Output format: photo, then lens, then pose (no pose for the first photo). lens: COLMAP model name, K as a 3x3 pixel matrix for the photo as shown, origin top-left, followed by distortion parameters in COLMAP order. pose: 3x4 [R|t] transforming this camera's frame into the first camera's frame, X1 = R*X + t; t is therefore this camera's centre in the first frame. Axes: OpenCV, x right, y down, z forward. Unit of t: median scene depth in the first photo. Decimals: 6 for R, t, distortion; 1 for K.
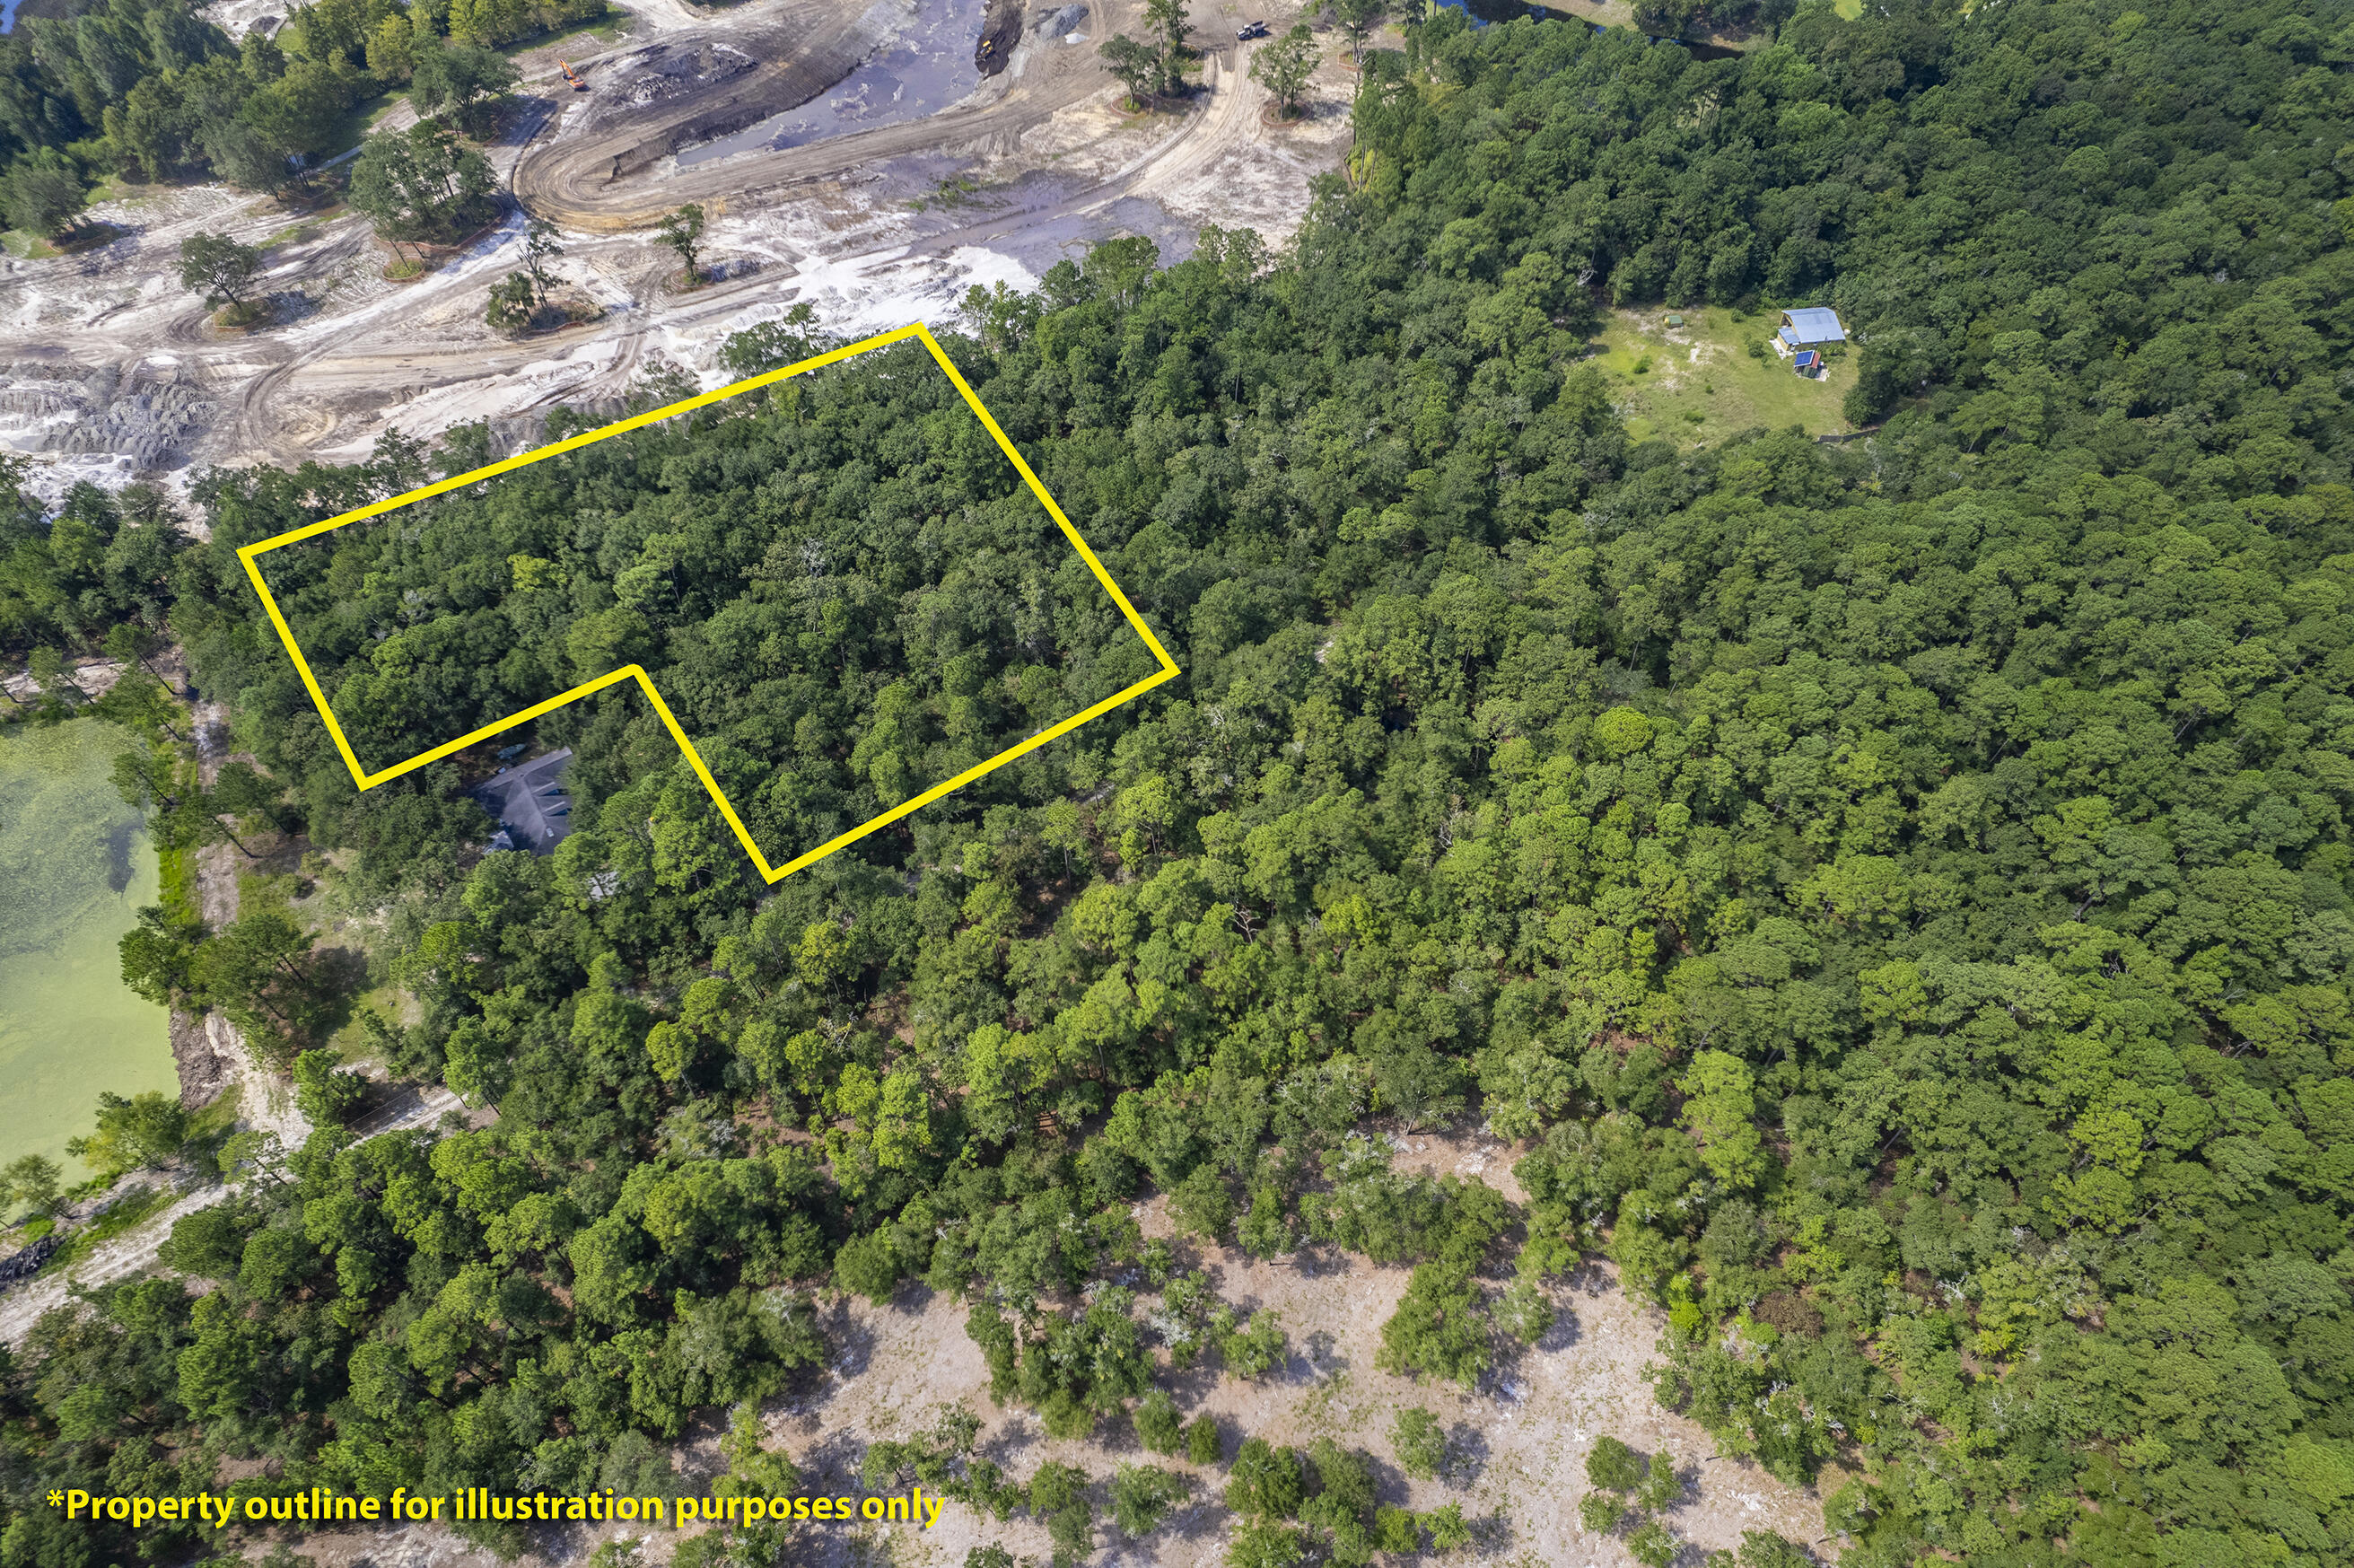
lens RADIAL K [[1481.9, 0, 1184.4], [0, 1481.9, 809.7], [0, 0, 1]] dist [-0.096184, 0.084580]
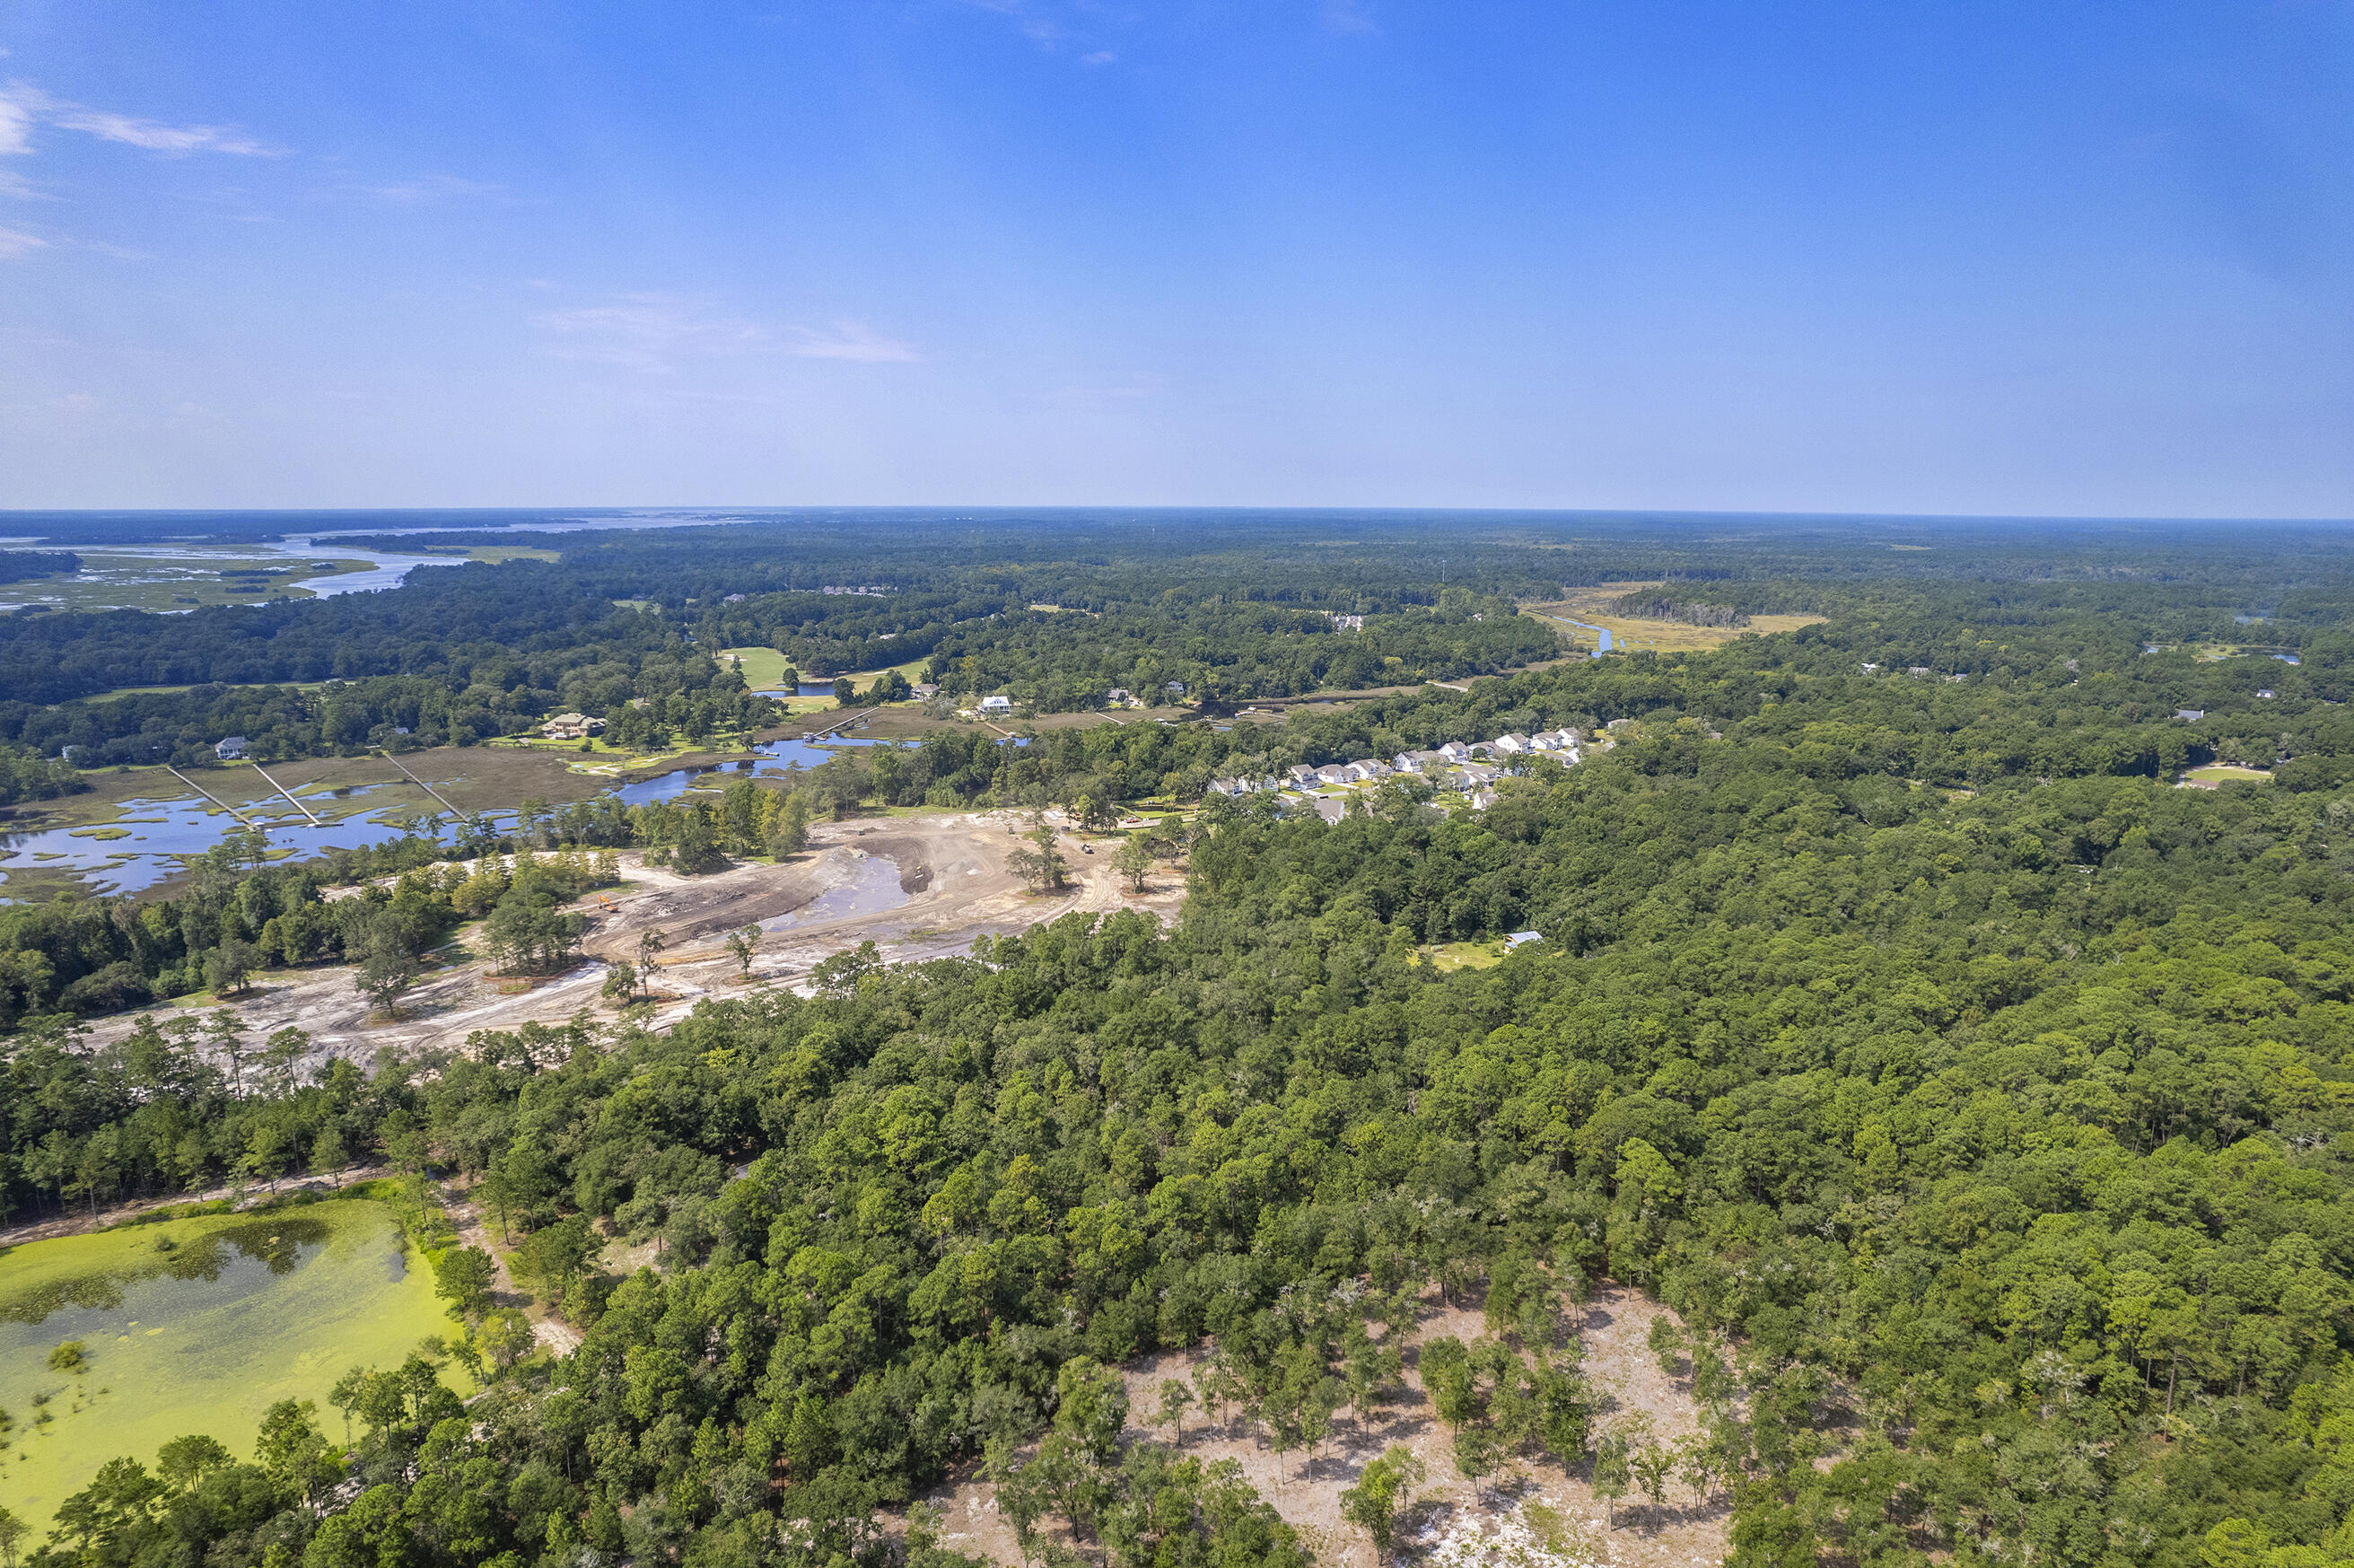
lens RADIAL K [[1481.9, 0, 1184.4], [0, 1481.9, 809.7], [0, 0, 1]] dist [-0.096184, 0.084580]
pose [[0.974049, -0.049608, 0.220835, -0.251761], [0.180189, 0.760401, -0.623956, 0.472657], [-0.136970, 0.647556, 0.749607, -0.193303]]
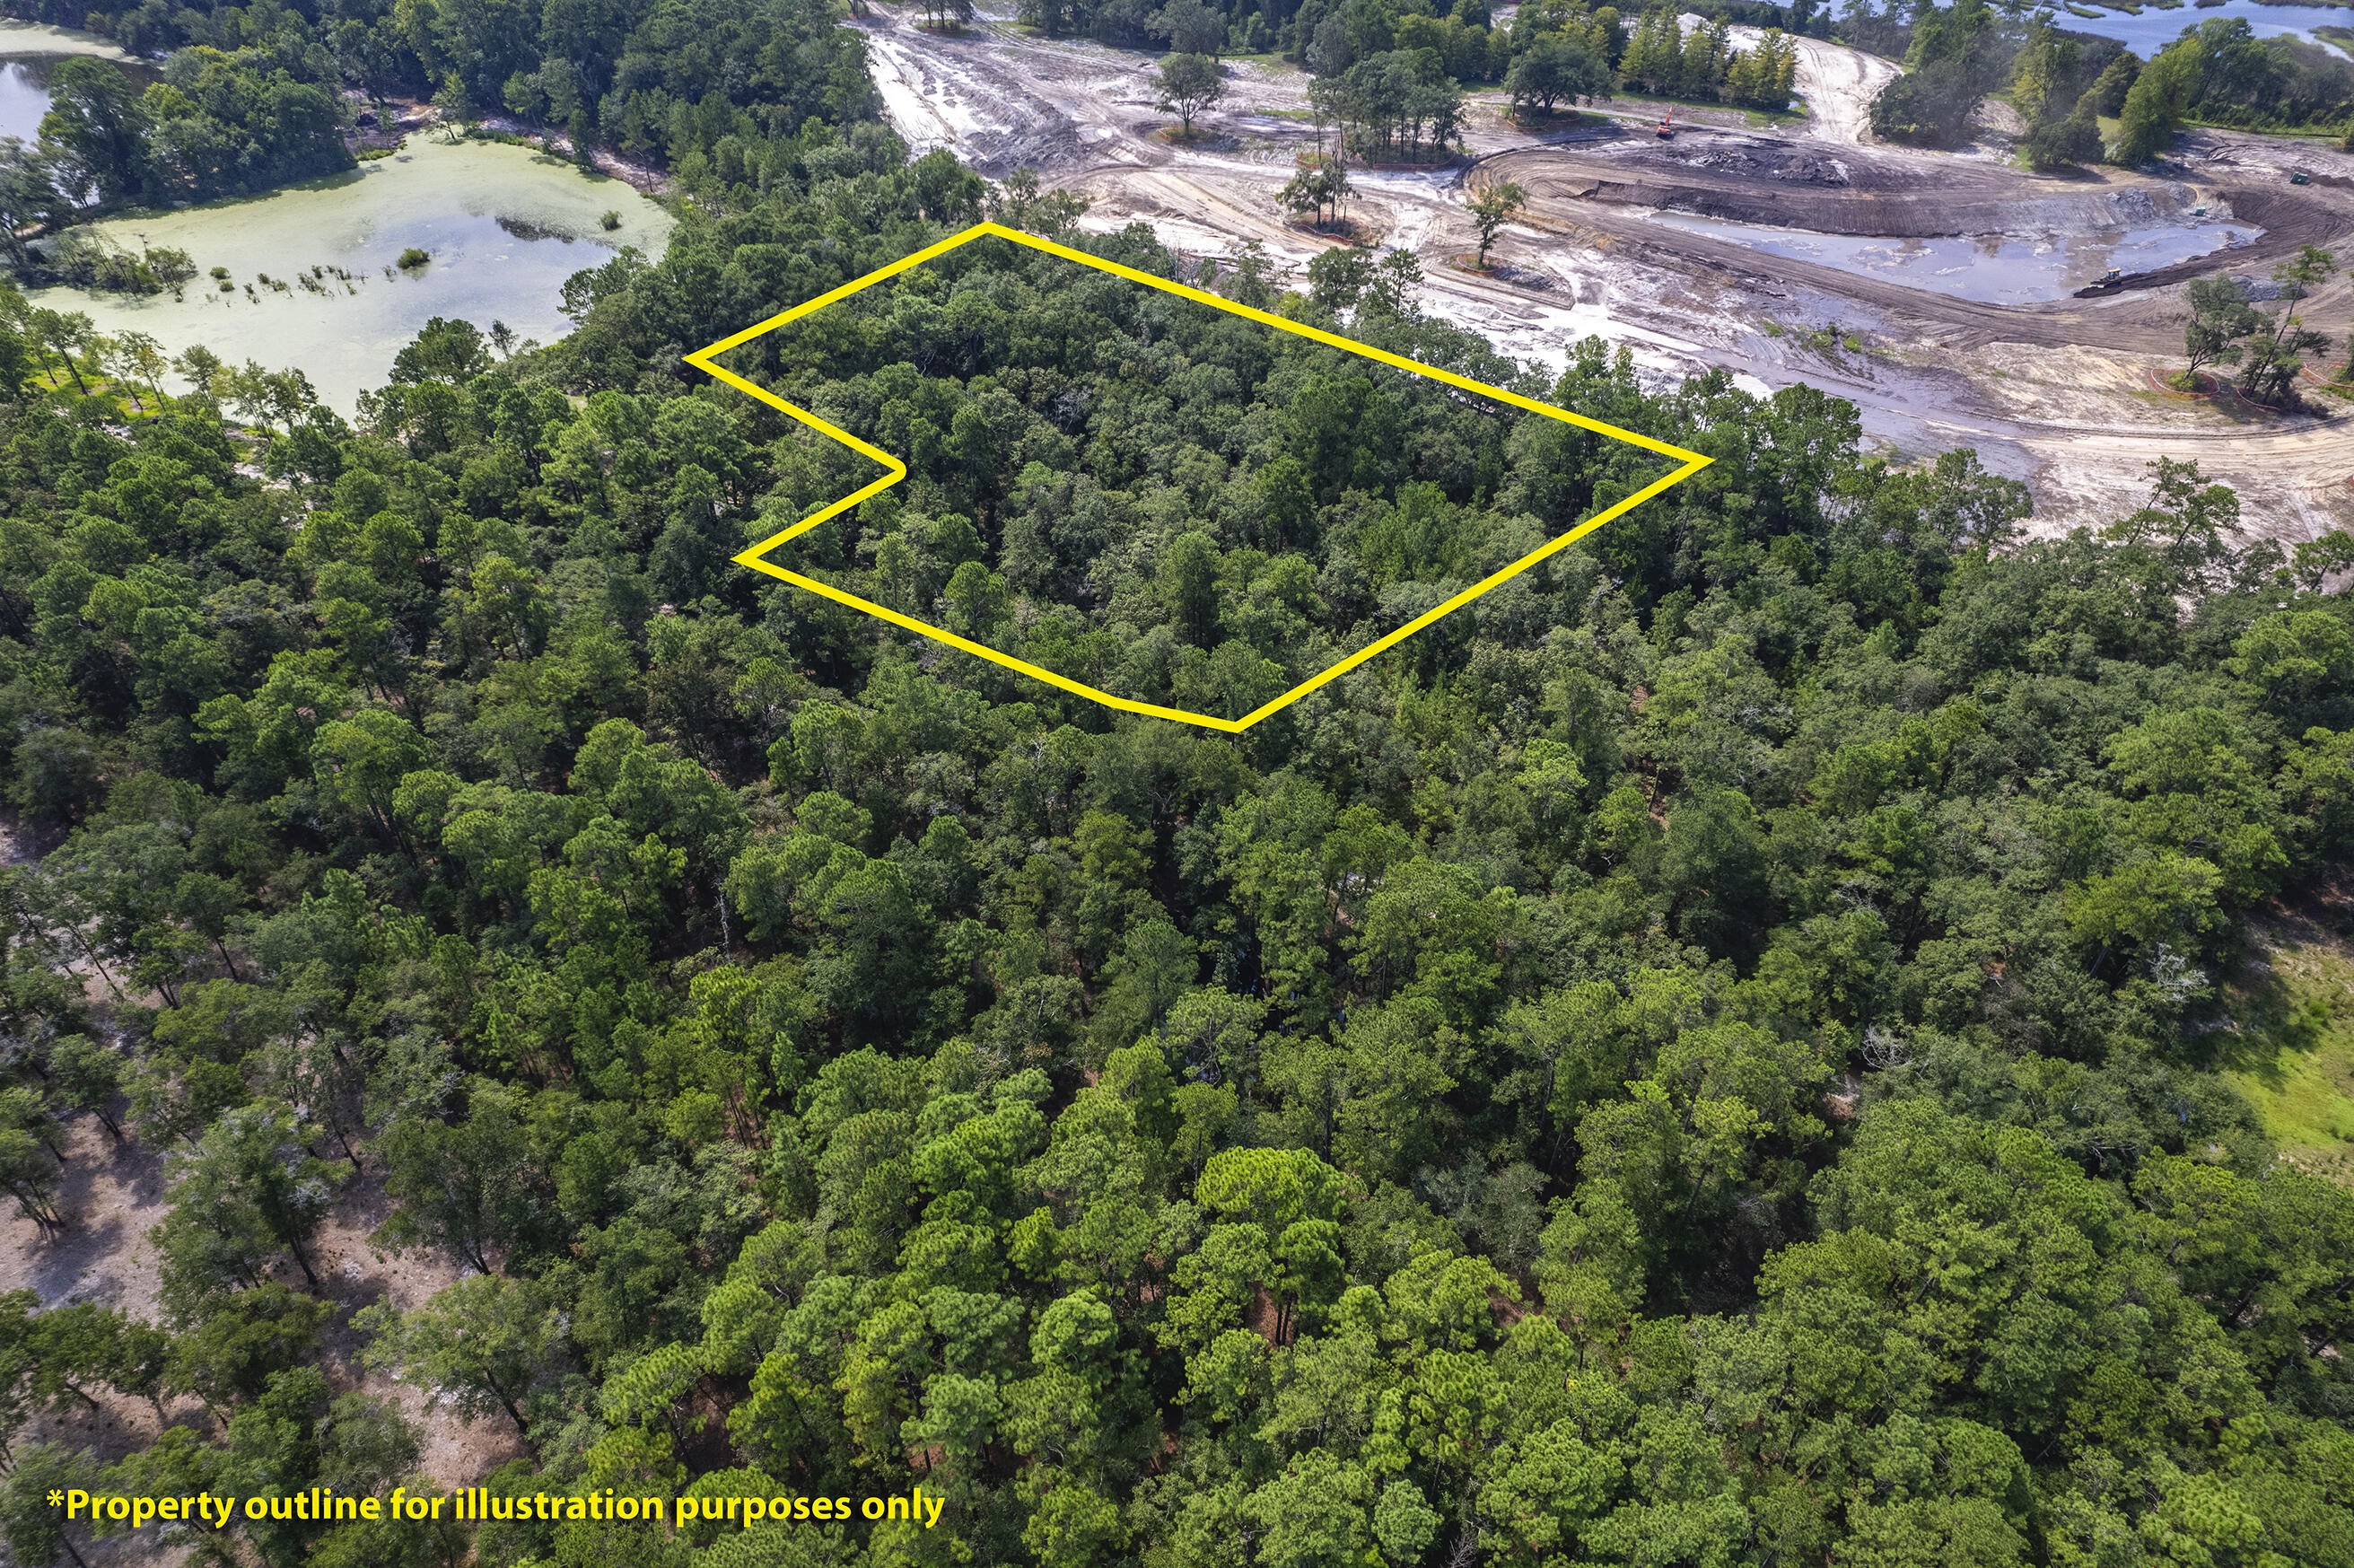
lens RADIAL K [[1481.9, 0, 1184.4], [0, 1481.9, 809.7], [0, 0, 1]] dist [-0.096184, 0.084580]
pose [[0.480550, 0.586568, -0.651928, 0.369745], [-0.694168, 0.708706, 0.125967, -0.127375], [0.535913, 0.392013, 0.747745, 0.401040]]
